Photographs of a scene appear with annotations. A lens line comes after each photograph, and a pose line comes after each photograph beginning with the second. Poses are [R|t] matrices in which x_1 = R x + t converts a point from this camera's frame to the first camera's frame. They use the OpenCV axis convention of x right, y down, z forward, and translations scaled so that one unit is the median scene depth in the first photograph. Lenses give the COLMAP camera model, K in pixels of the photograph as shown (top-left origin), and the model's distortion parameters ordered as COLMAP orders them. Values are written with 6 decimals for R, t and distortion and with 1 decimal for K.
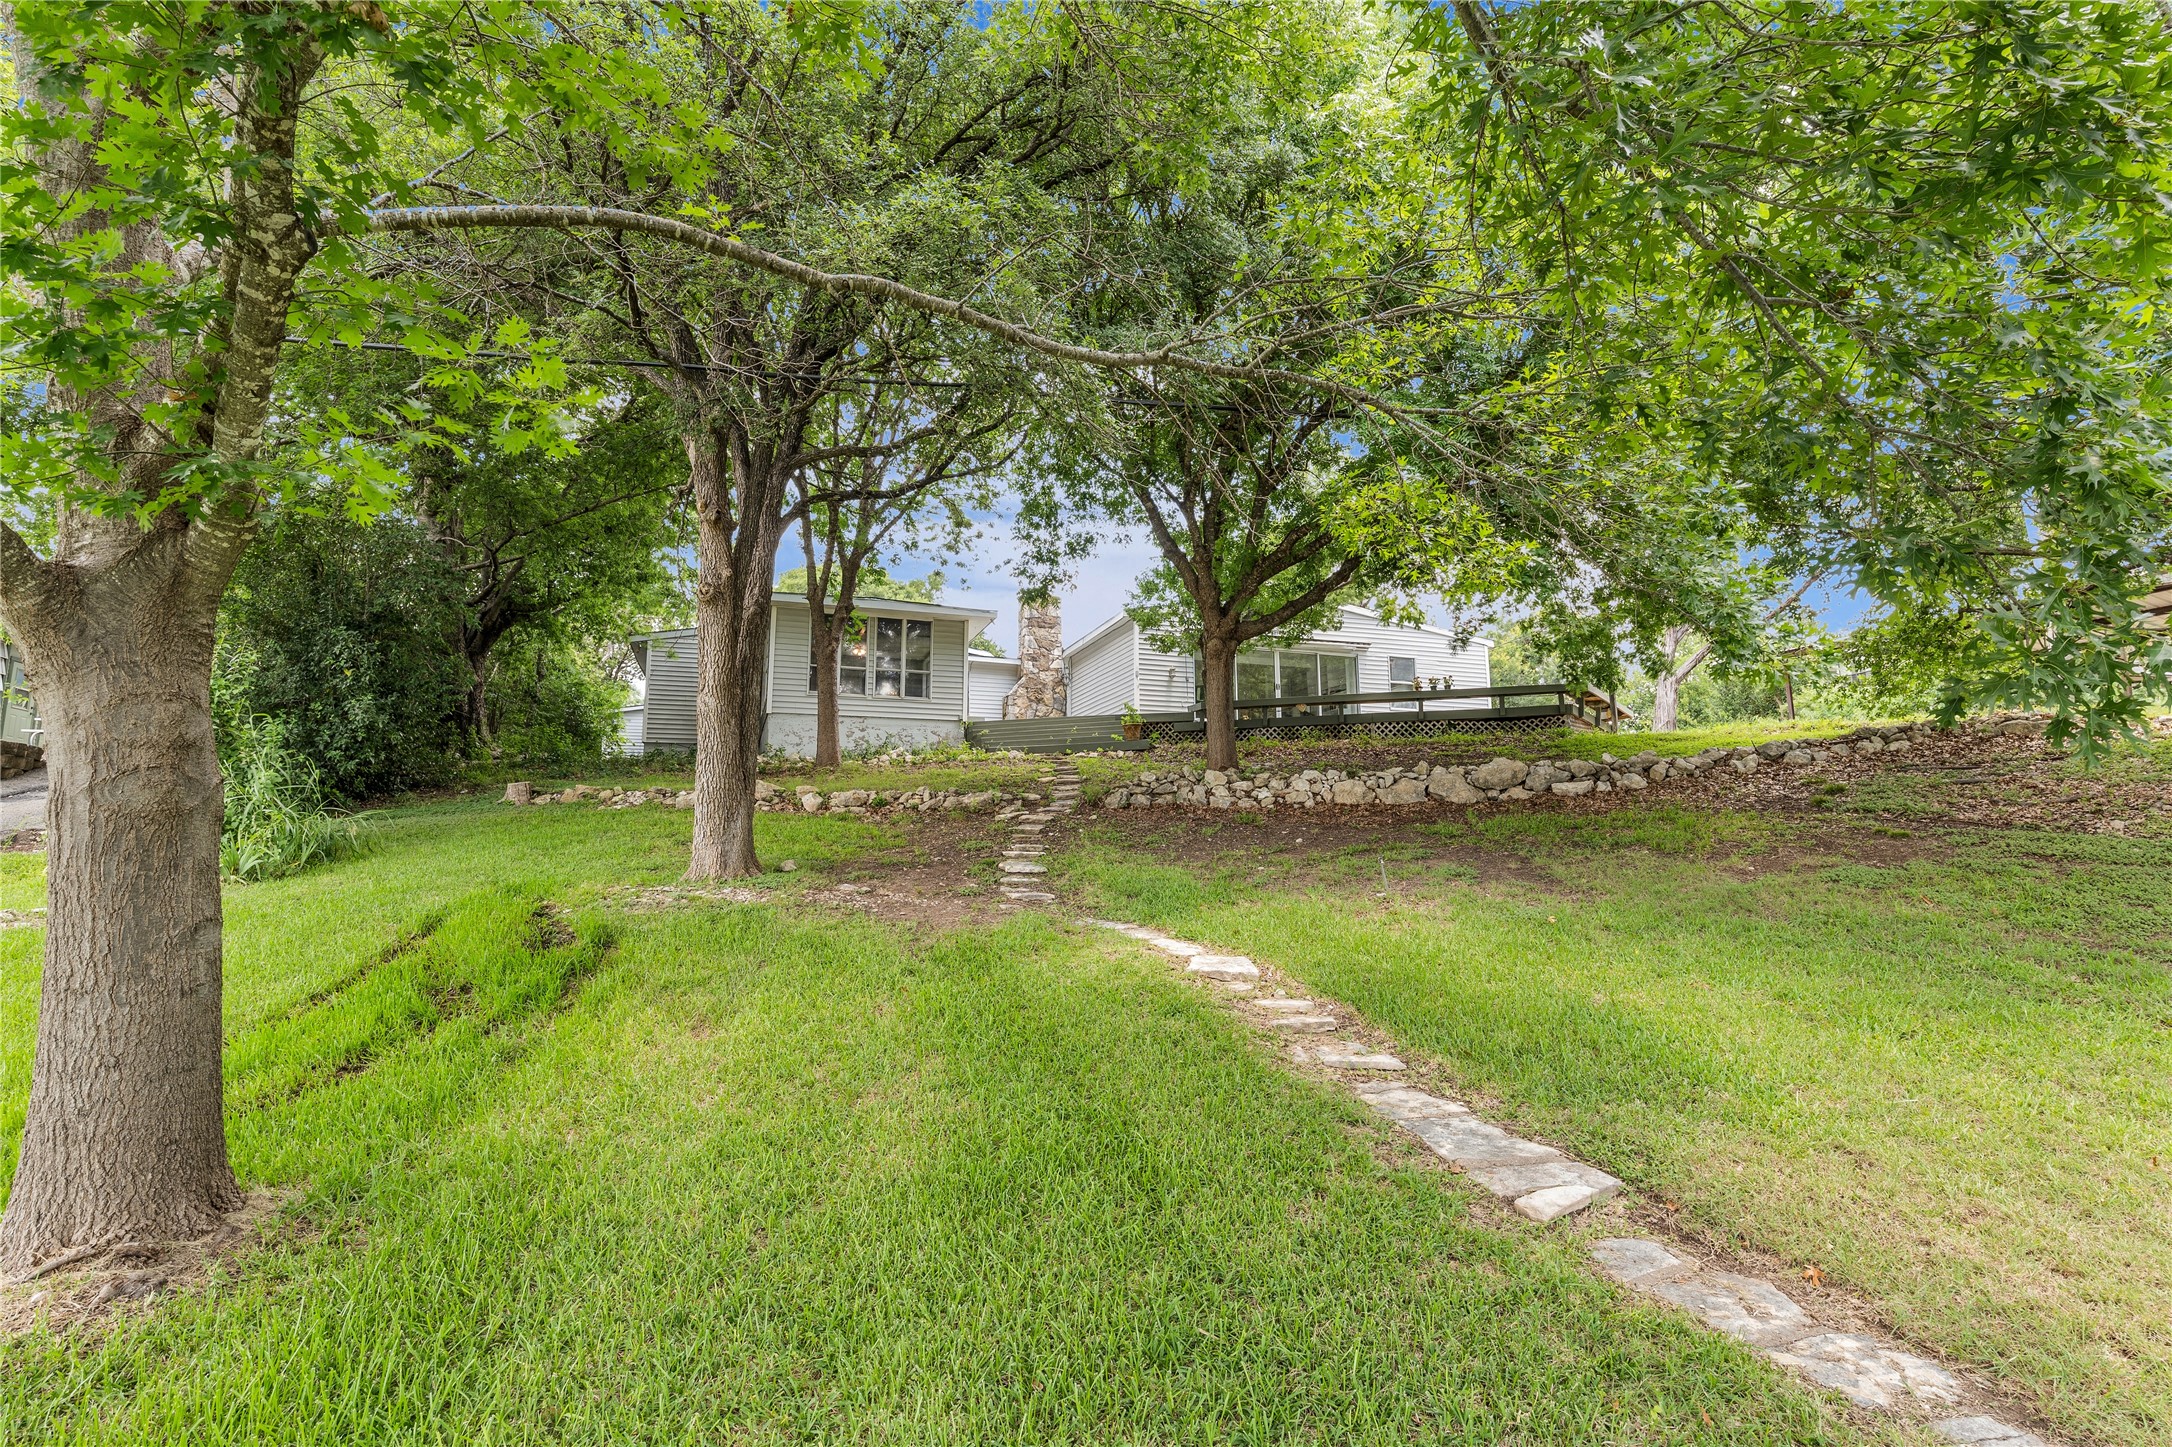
lens RADIAL K [[977.6, 0, 1085.9], [0, 977.6, 718.3], [0, 0, 1]] dist [0.000750, 0.000014]
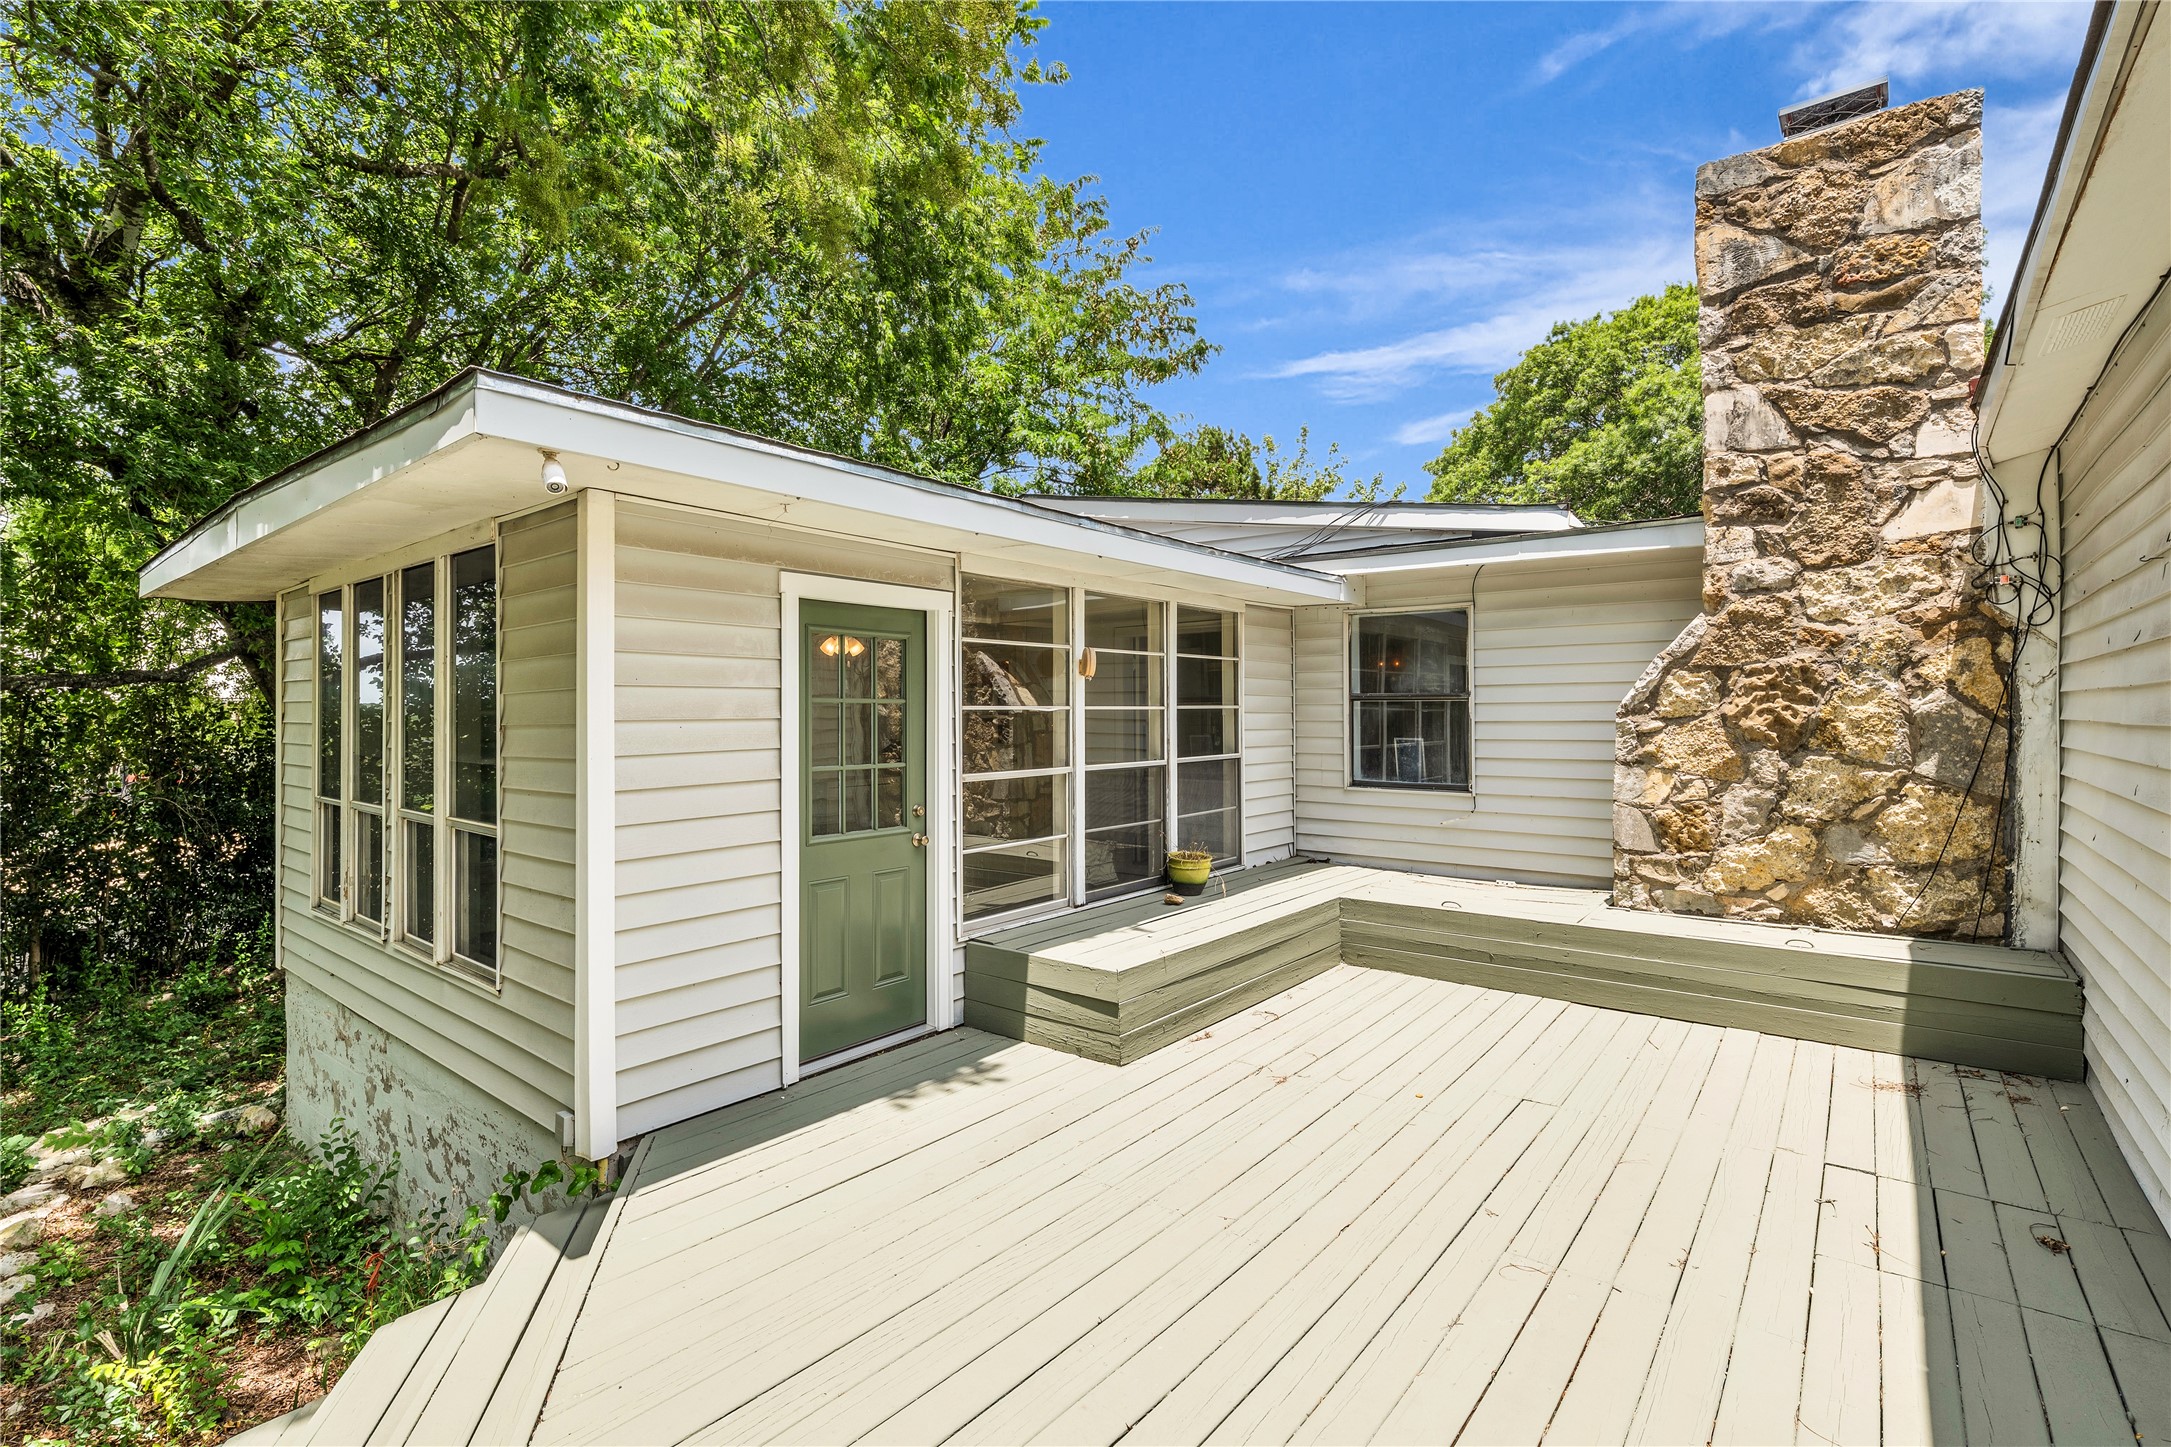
lens RADIAL K [[977.2, 0, 1085.9], [0, 977.2, 720.6], [0, 0, 1]] dist [0.000750, 0.000014]
pose [[0.756609, -0.005204, -0.653847, -0.030322], [0.003220, 0.999986, -0.004233, -0.021278], [0.653860, 0.001098, 0.756615, 0.781747]]
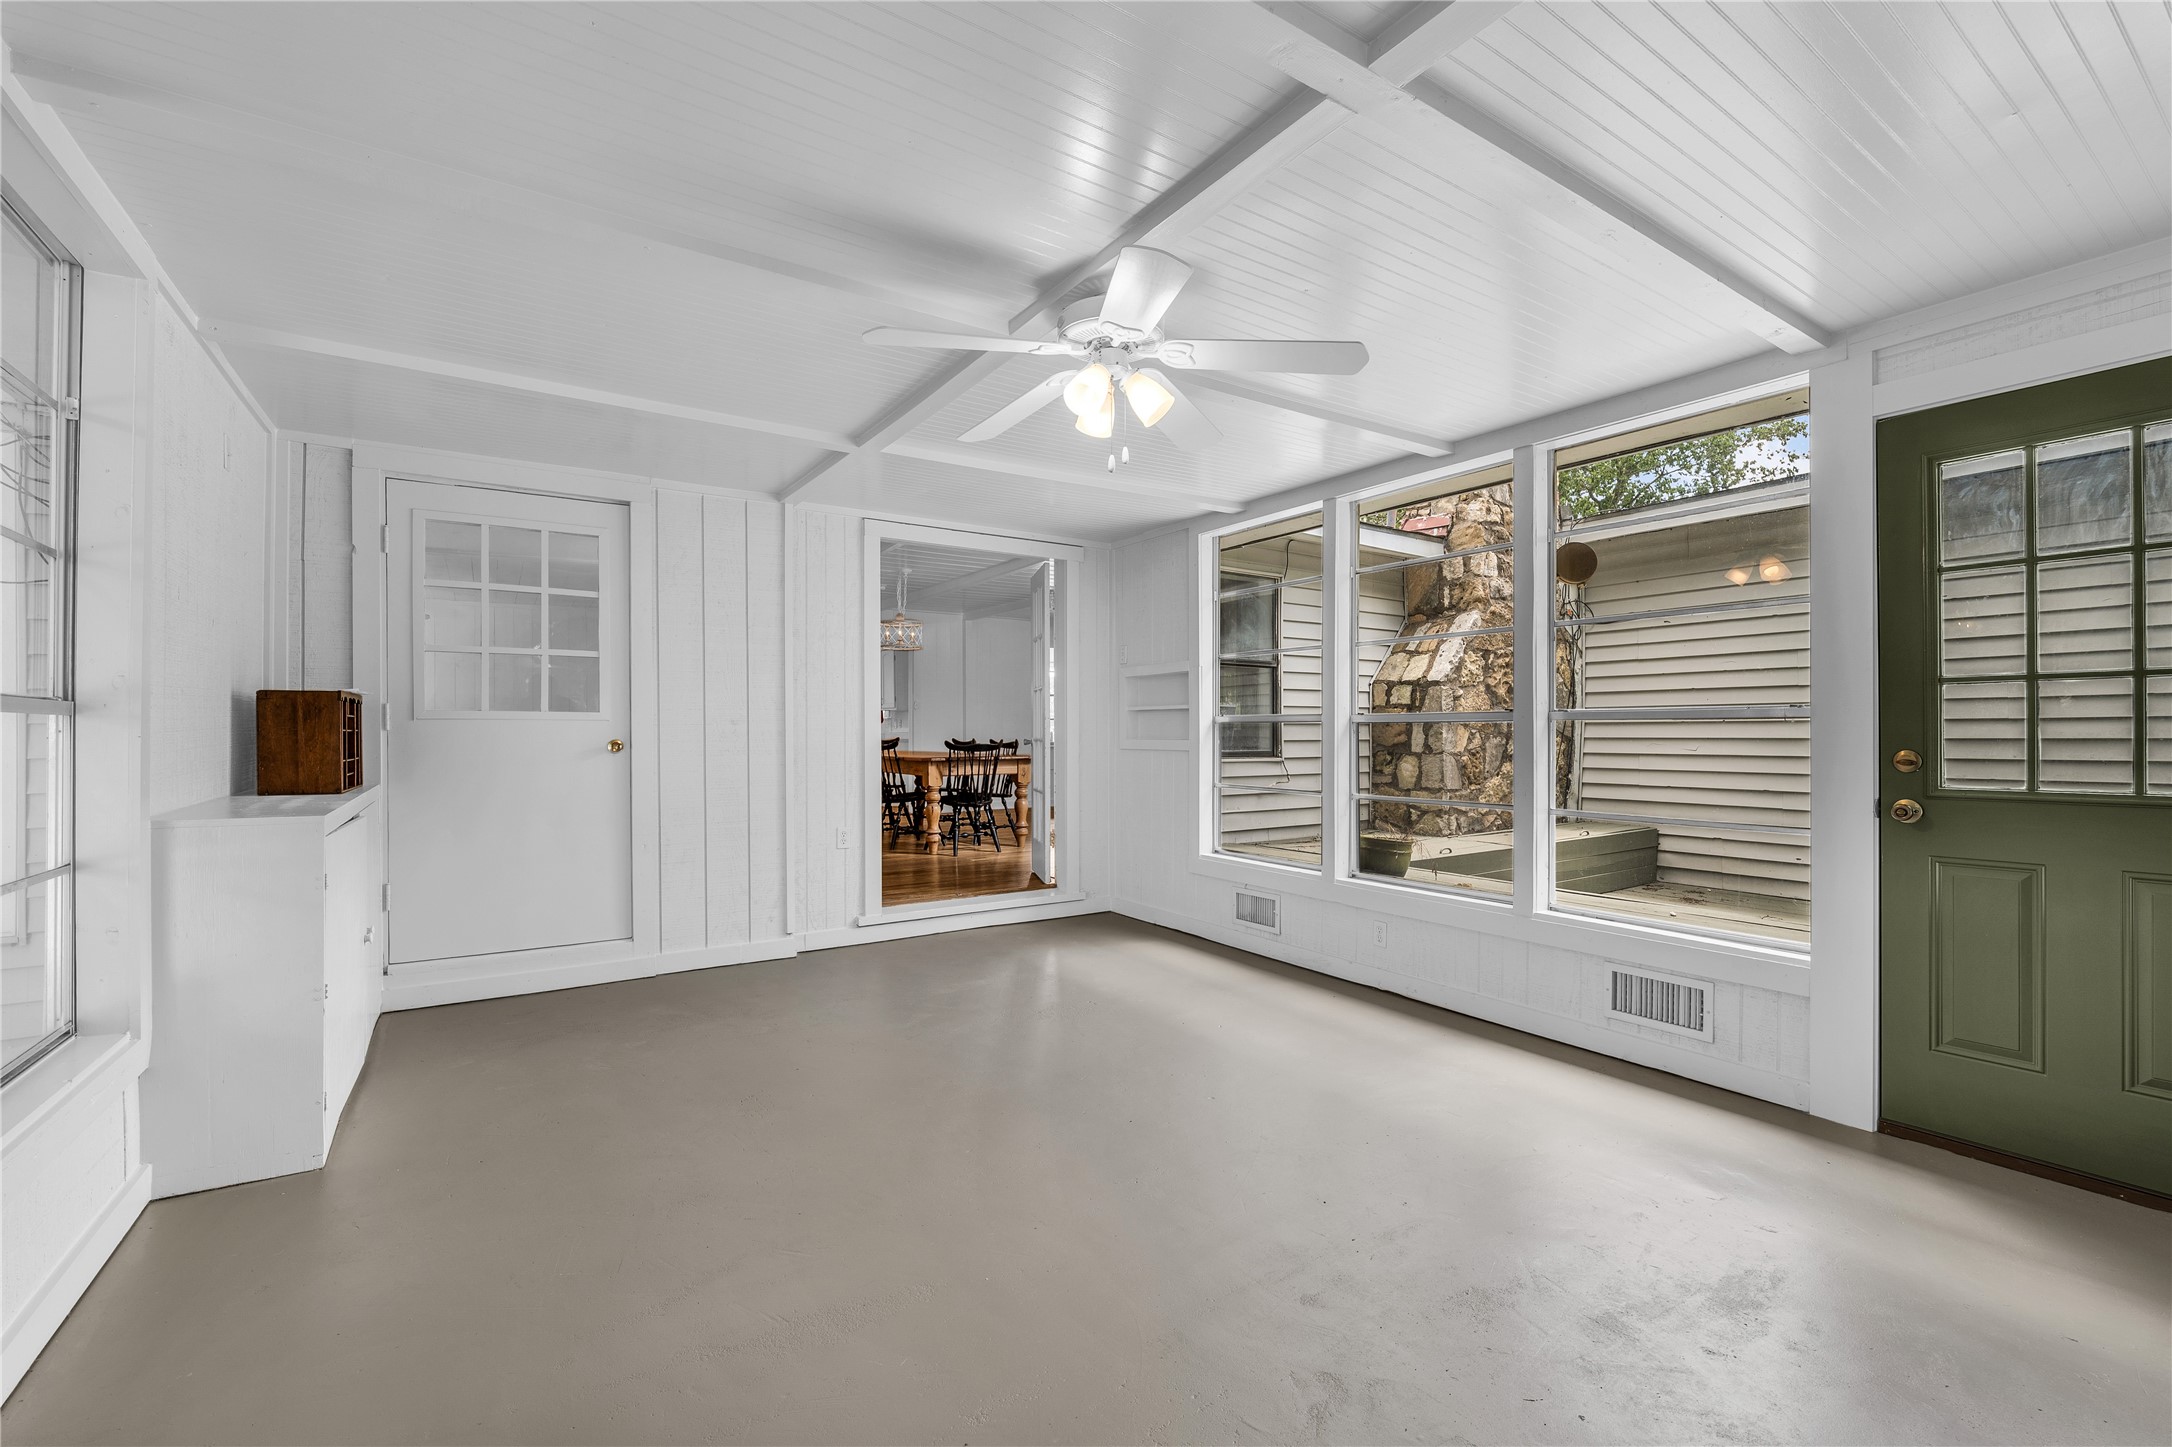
lens RADIAL K [[903.0, 0, 1091.9], [0, 903.0, 723.7], [0, 0, 1]] dist [0.003112, 0.000134]
pose [[0.848735, 0.002081, 0.528814, -0.274414], [0.001701, 0.999976, -0.006666, -0.011191], [-0.528815, 0.006557, 0.848712, 0.854187]]
